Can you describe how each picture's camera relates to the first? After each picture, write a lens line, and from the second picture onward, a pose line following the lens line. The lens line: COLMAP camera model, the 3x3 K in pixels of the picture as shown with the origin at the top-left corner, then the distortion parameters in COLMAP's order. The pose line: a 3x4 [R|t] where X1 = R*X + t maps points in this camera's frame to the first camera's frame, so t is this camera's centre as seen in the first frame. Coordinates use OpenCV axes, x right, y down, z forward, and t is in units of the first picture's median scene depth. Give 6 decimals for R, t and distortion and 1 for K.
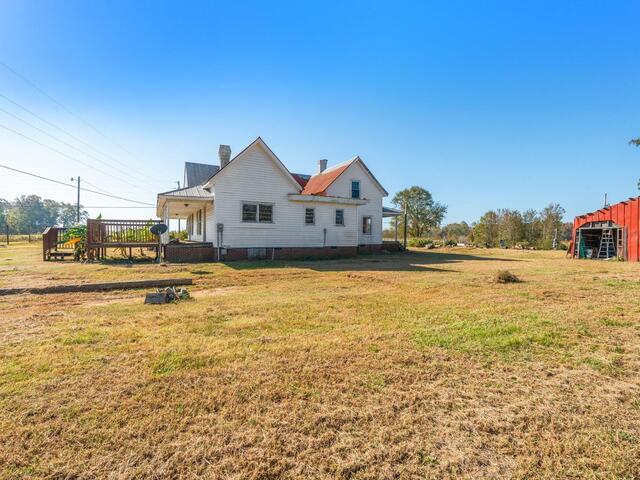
lens RADIAL K [[316.9, 0, 322.9], [0, 316.9, 241.7], [0, 0, 1]] dist [-0.003237, -0.000441]
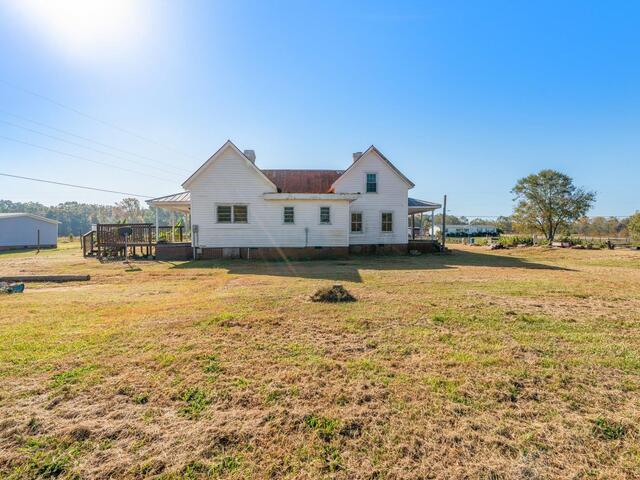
lens RADIAL K [[316.9, 0, 322.9], [0, 316.9, 241.7], [0, 0, 1]] dist [-0.003237, -0.000441]
pose [[0.912246, 0.001169, -0.409641, 0.441749], [0.002310, 0.999965, 0.007997, -0.006769], [0.409636, -0.008241, 0.912212, 0.162922]]
